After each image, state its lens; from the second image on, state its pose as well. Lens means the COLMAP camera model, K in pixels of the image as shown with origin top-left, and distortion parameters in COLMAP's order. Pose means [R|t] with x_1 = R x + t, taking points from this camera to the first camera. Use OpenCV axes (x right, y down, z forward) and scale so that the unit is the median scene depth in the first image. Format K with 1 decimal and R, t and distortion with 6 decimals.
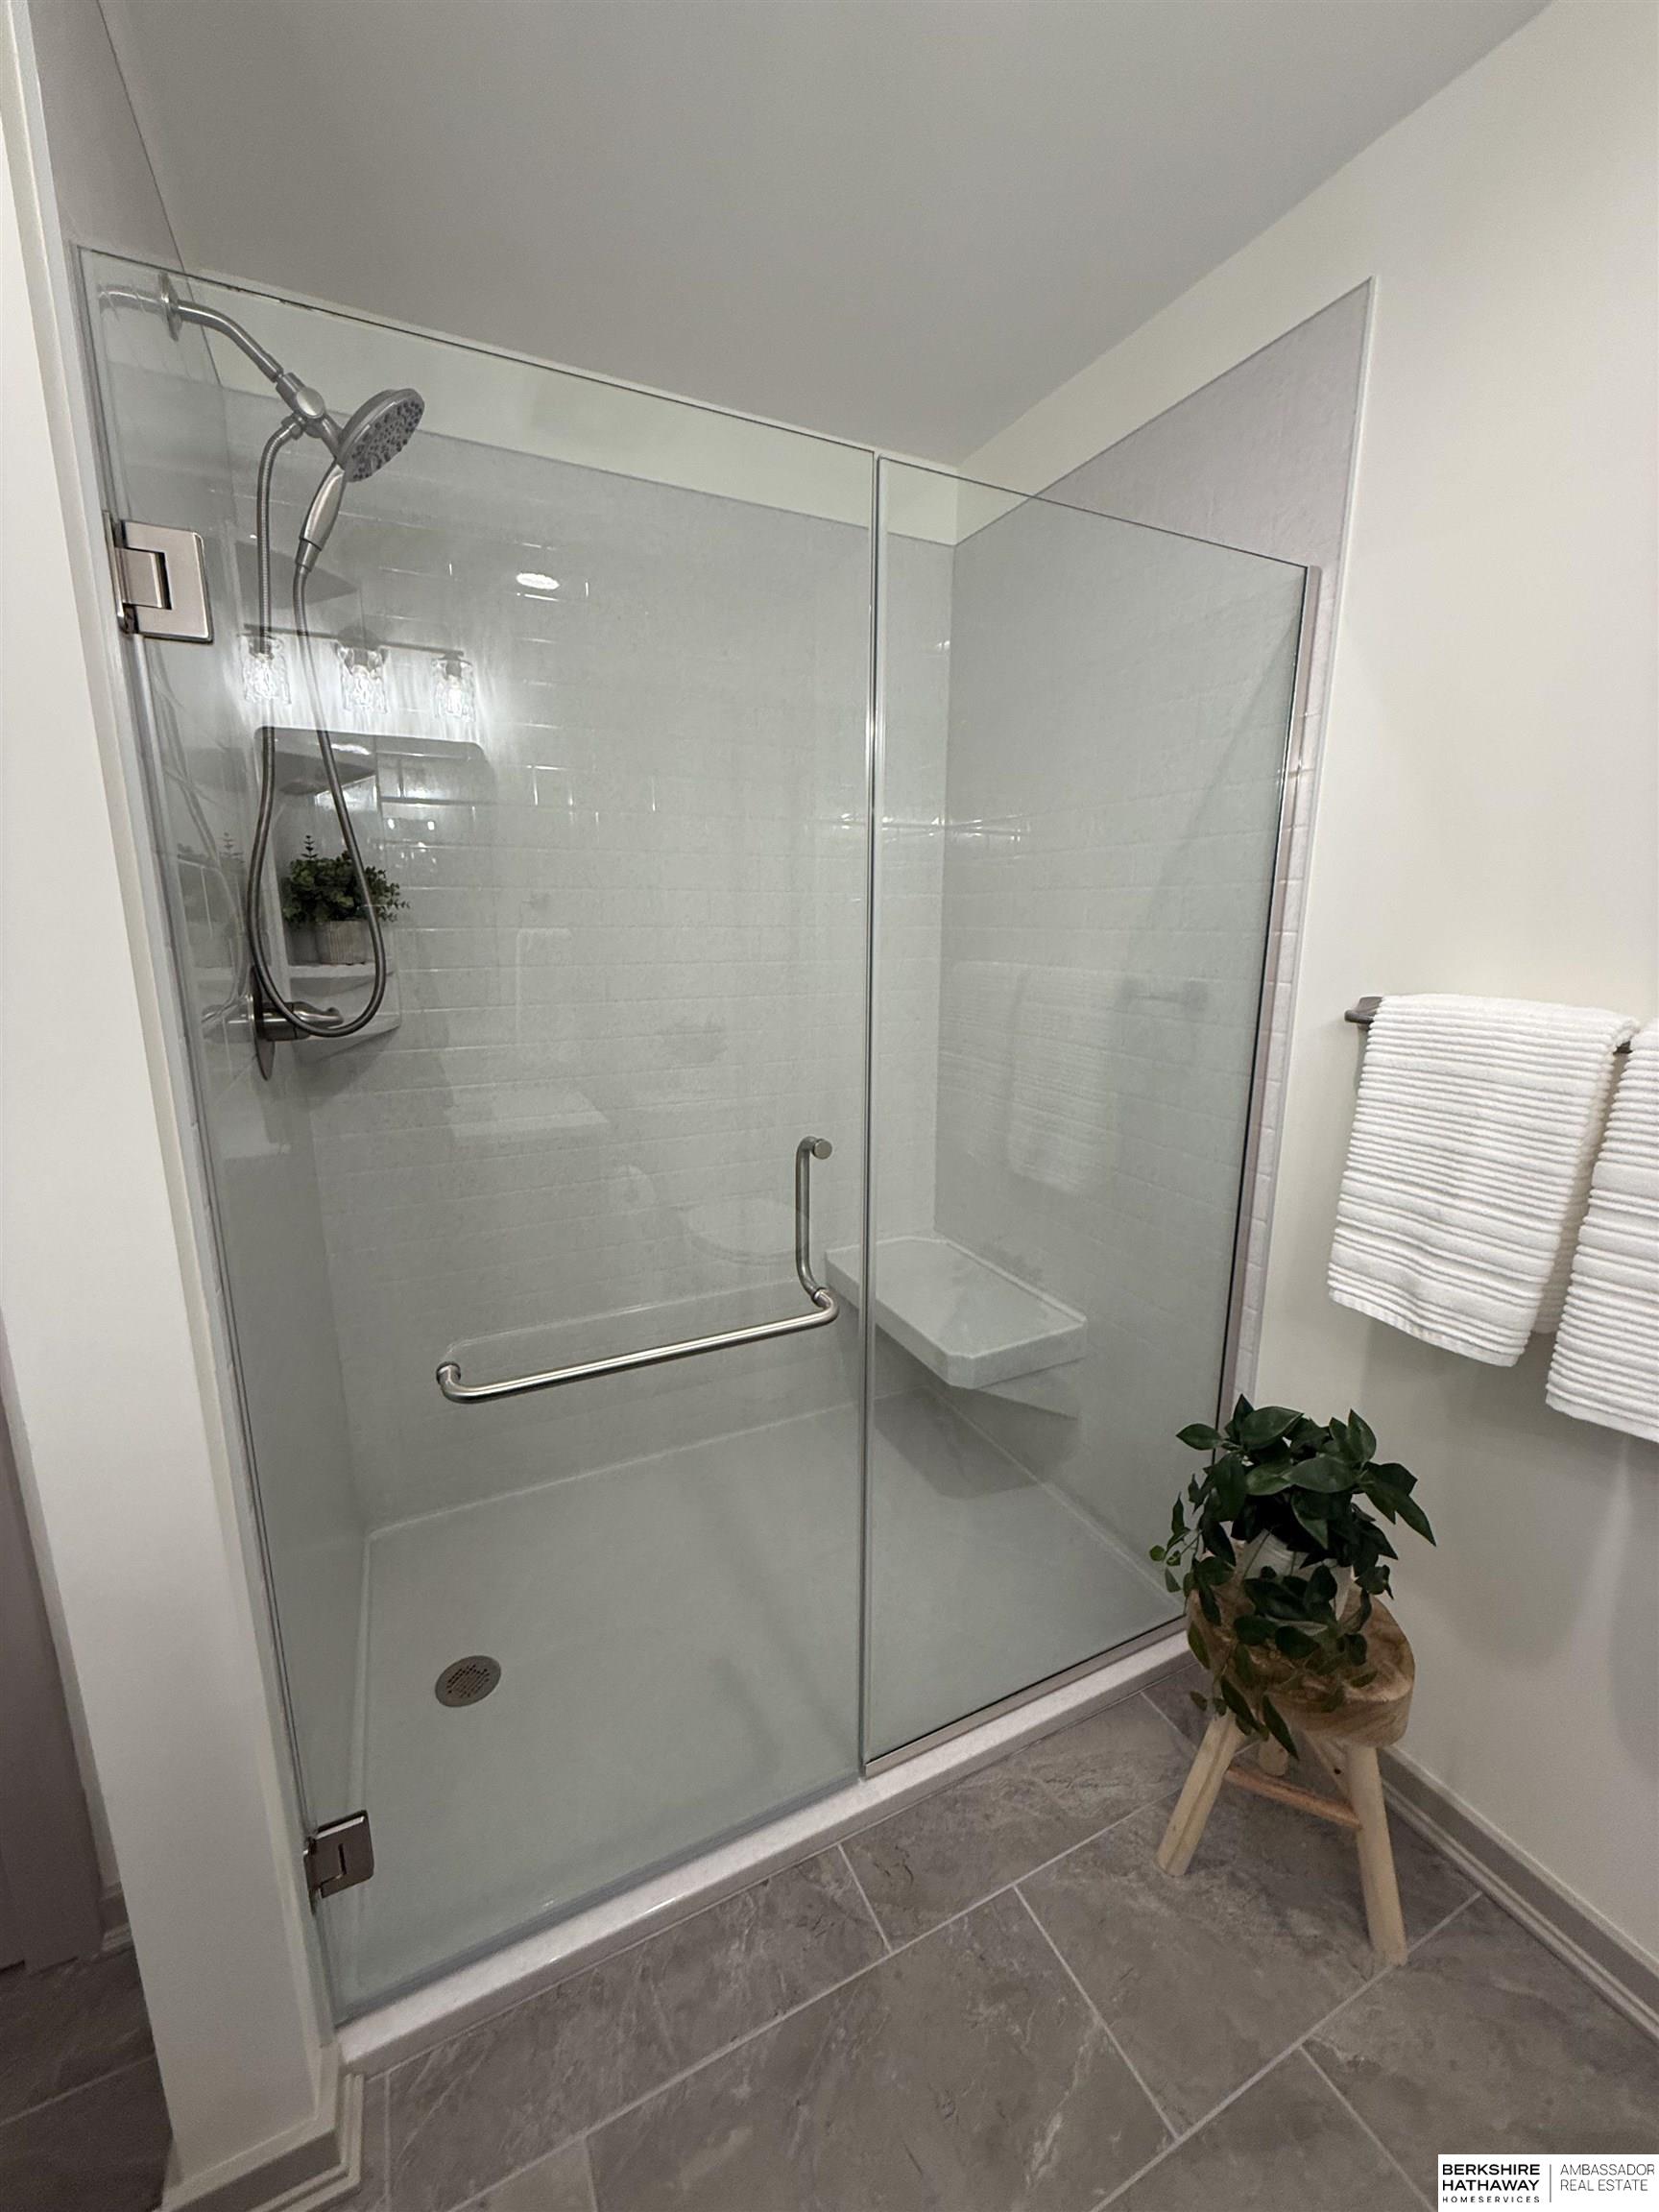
lens RADIAL K [[882.1, 0, 828.7], [0, 882.1, 1099.6], [0, 0, 1]] dist [0.000121, 0.000325]
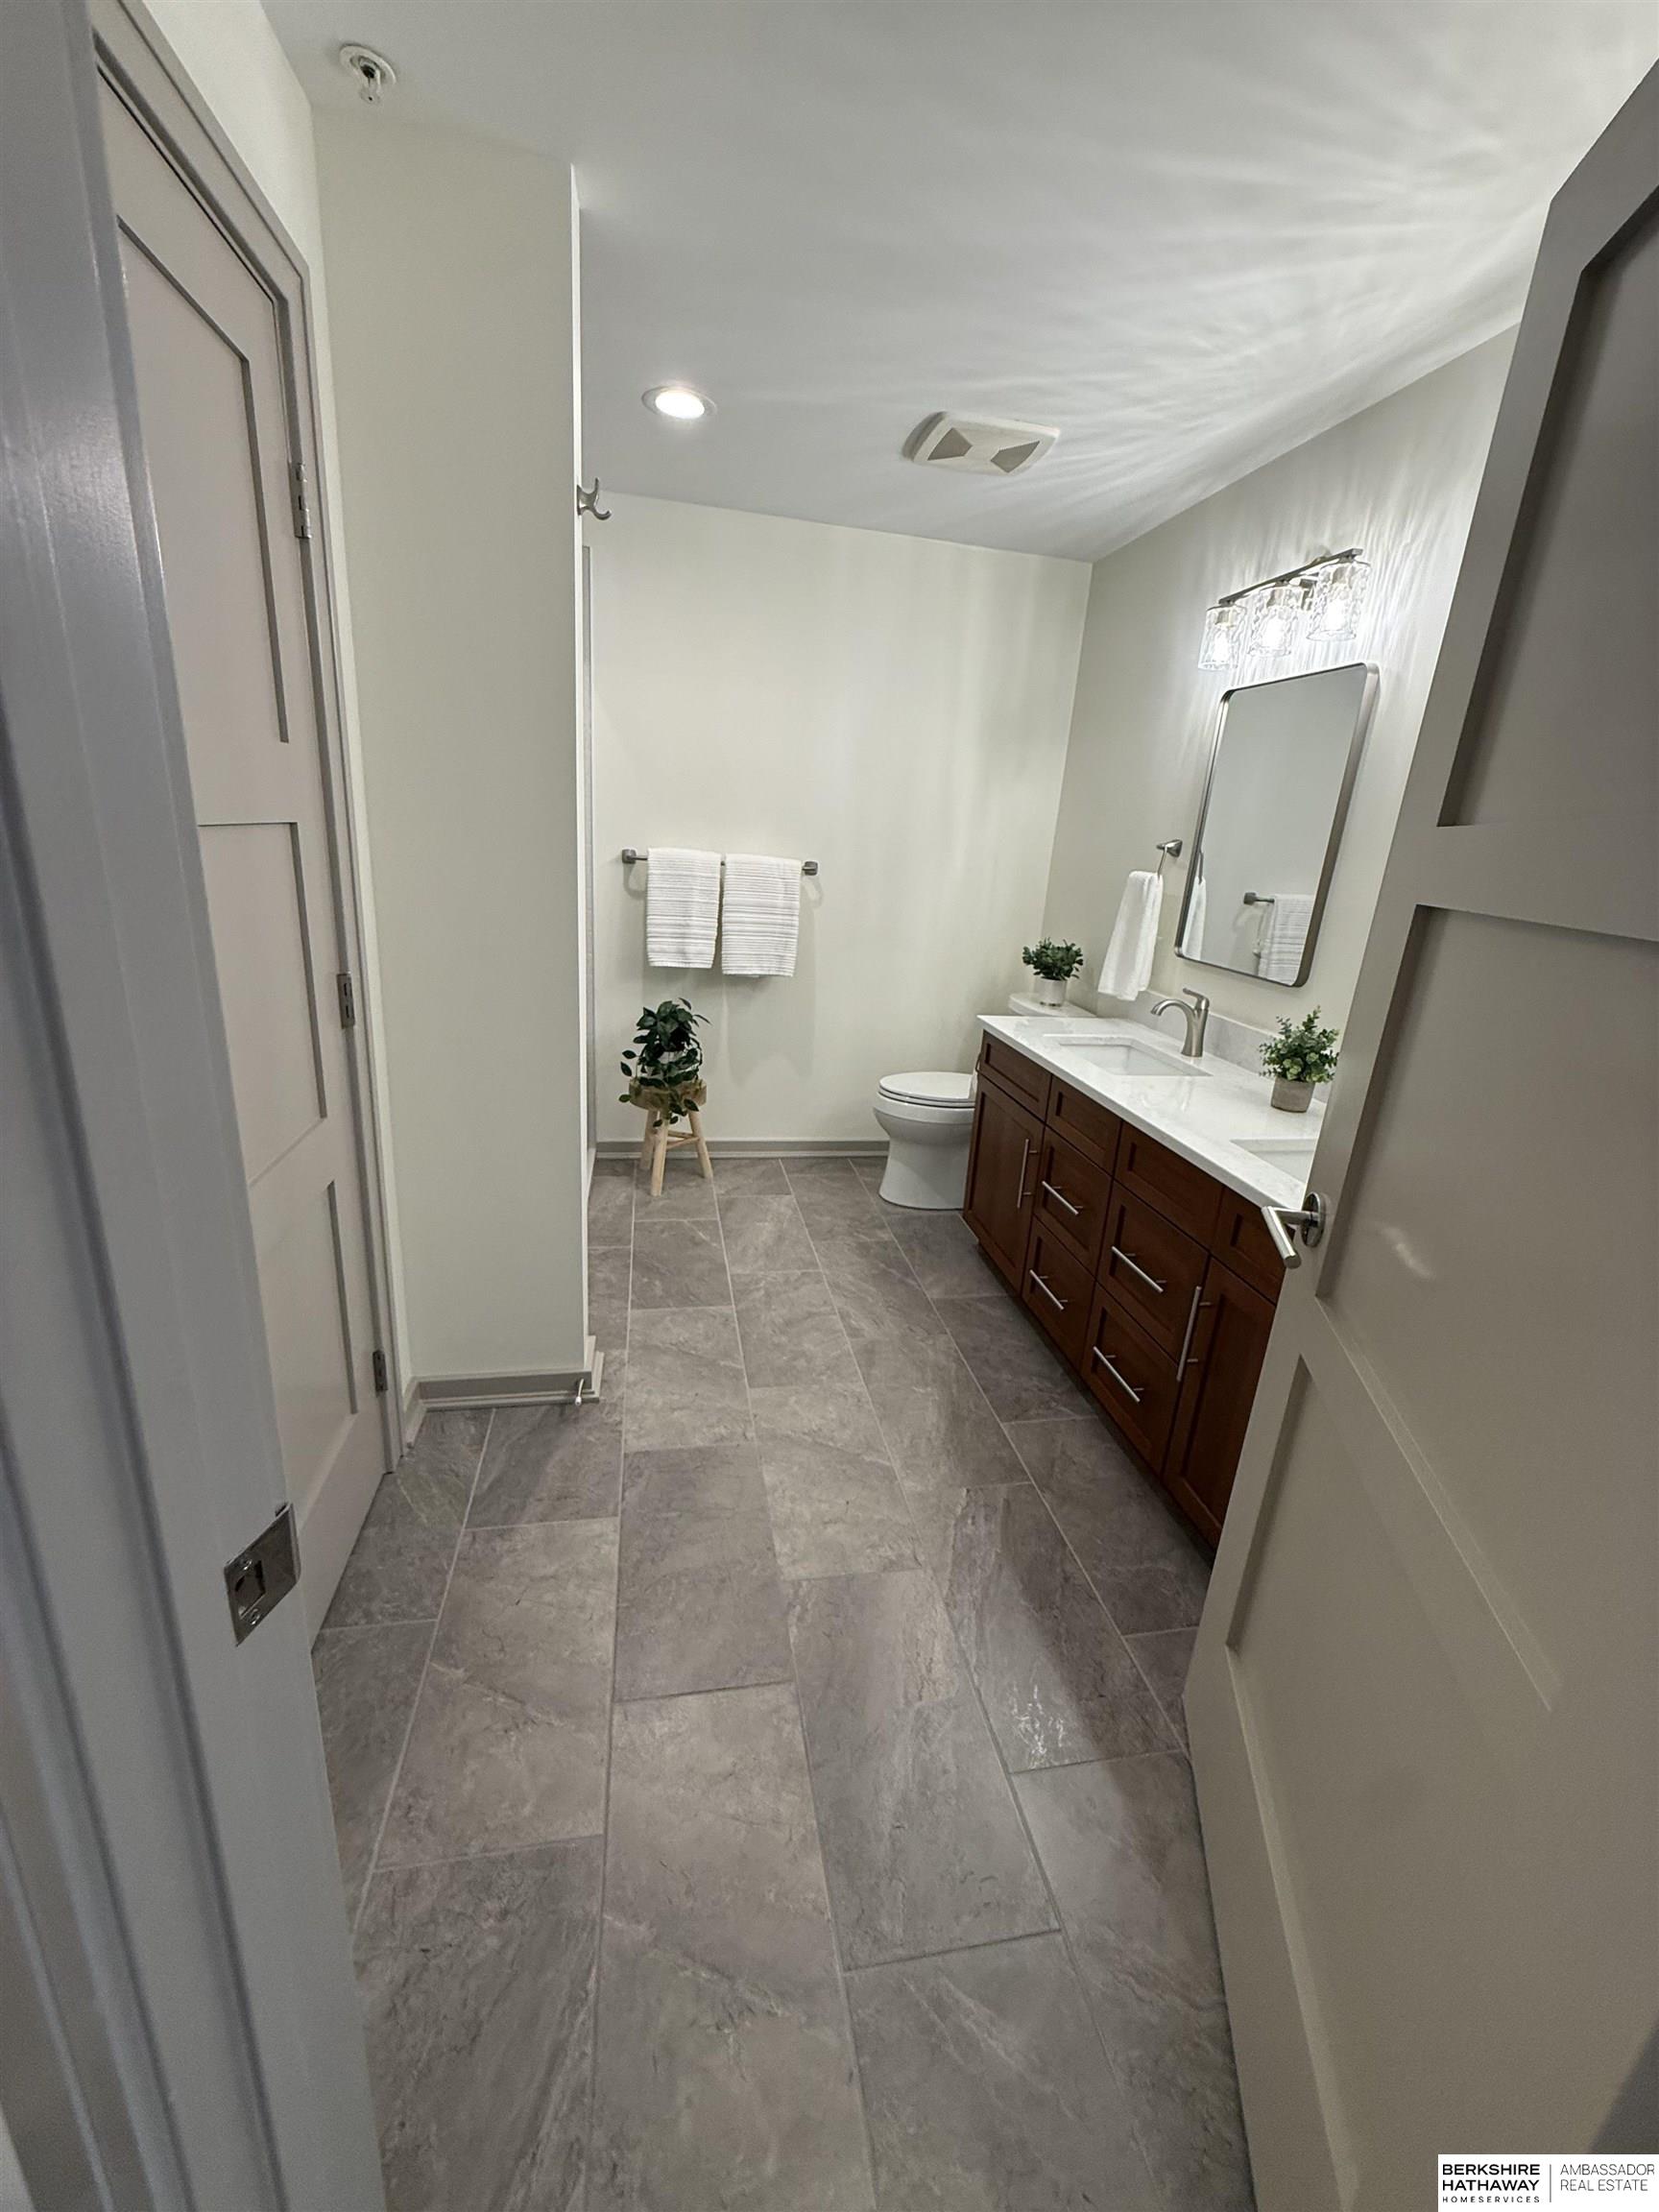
lens RADIAL K [[882.1, 0, 828.7], [0, 882.1, 1099.6], [0, 0, 1]] dist [0.000121, 0.000325]
pose [[0.265720, -0.269537, 0.925604, -2.070335], [0.126554, 0.961564, 0.243678, 0.035243], [-0.955708, 0.052389, 0.289618, -0.288074]]
